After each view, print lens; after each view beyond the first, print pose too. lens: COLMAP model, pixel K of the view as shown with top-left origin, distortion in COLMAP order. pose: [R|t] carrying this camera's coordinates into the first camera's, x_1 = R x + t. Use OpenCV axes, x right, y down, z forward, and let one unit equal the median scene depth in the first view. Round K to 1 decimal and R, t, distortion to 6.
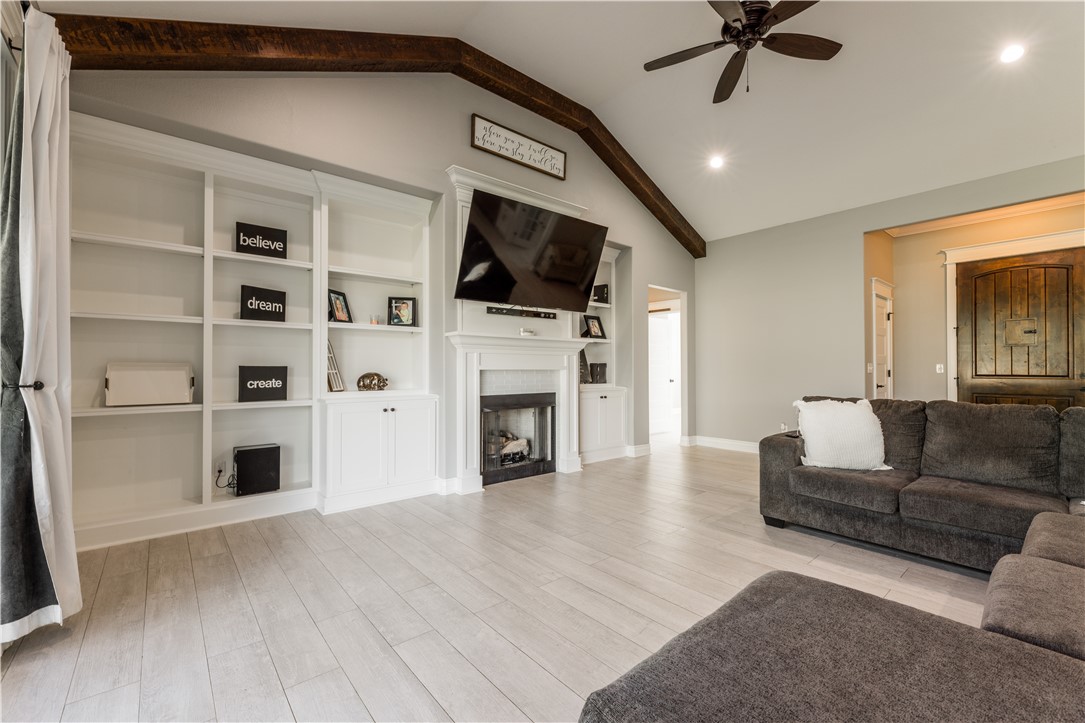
lens RADIAL K [[447.8, 0, 541.0], [0, 447.8, 365.4], [0, 0, 1]] dist [0.000027, -0.000051]
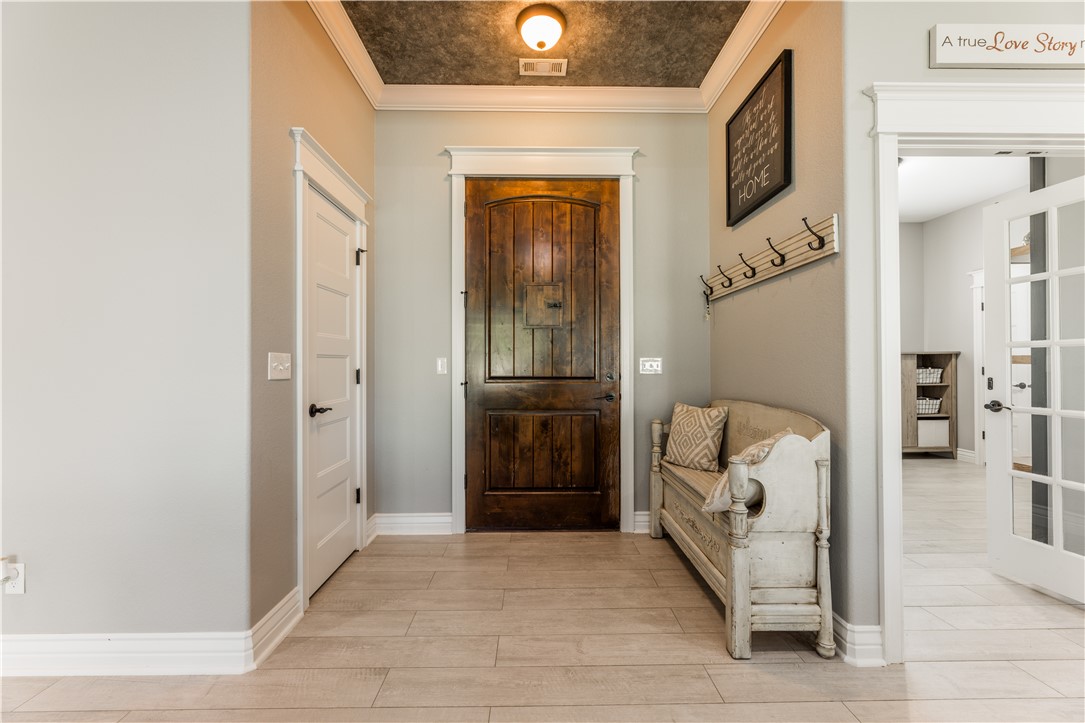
lens RADIAL K [[440.5, 0, 539.6], [0, 440.5, 361.3], [0, 0, 1]] dist [-0.000917, 0.000092]
pose [[0.635951, 0.007322, 0.771694, 0.587815], [-0.005444, 0.999973, -0.005002, 0.003753], [-0.771710, -0.001021, 0.635974, 0.603645]]
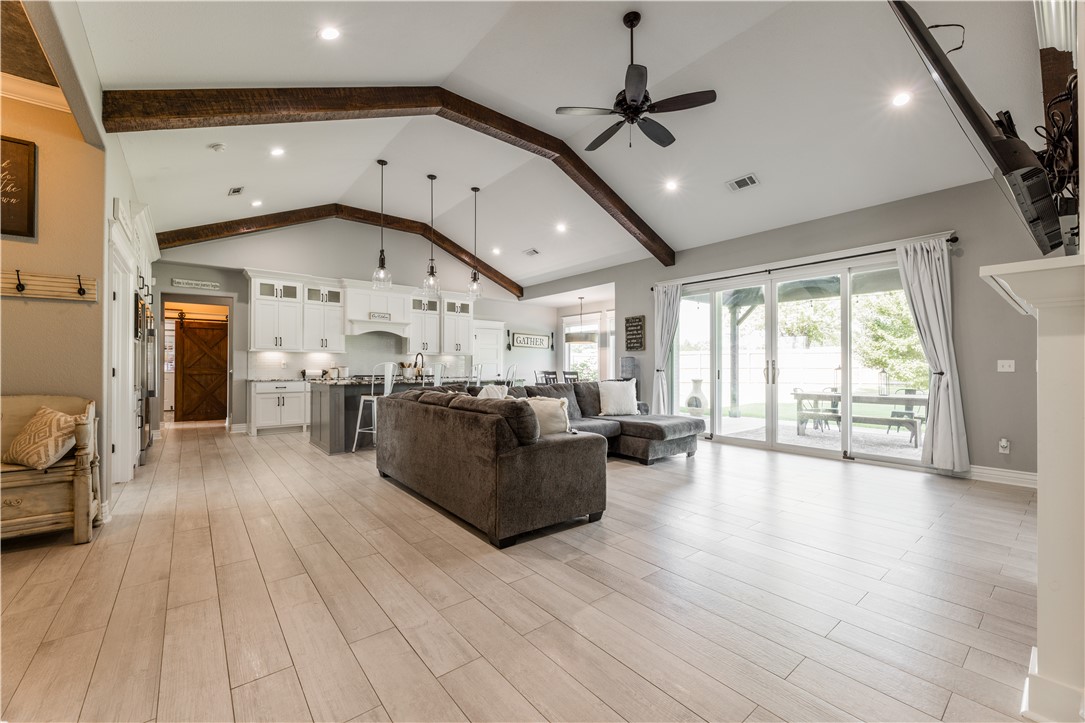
lens RADIAL K [[436.4, 0, 542.5], [0, 436.4, 361.5], [0, 0, 1]] dist [0.000012, -0.000019]
pose [[-0.999753, 0.000756, 0.022221, 0.372662], [0.000329, 0.999815, -0.019214, 0.011535], [-0.022232, -0.019202, -0.999568, 1.212037]]
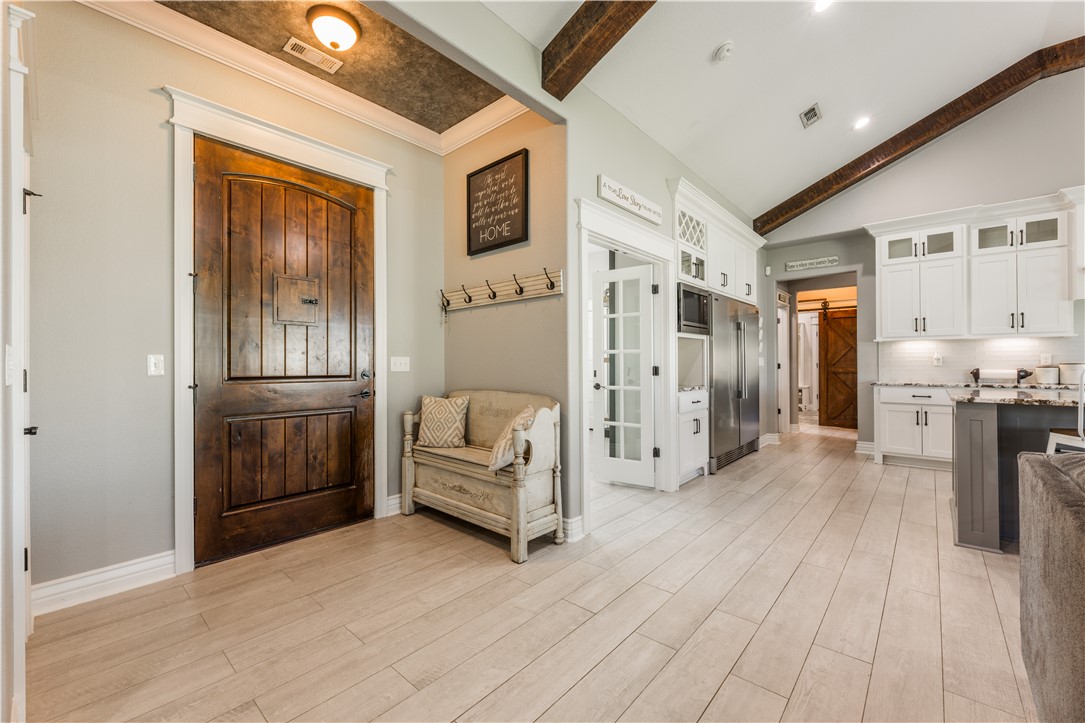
lens RADIAL K [[440.5, 0, 539.6], [0, 440.5, 361.3], [0, 0, 1]] dist [-0.000917, 0.000092]
pose [[-0.137116, 0.006538, 0.990533, 0.457903], [-0.003601, 0.999968, -0.007099, 0.005534], [-0.990548, -0.004540, -0.137088, 0.741946]]
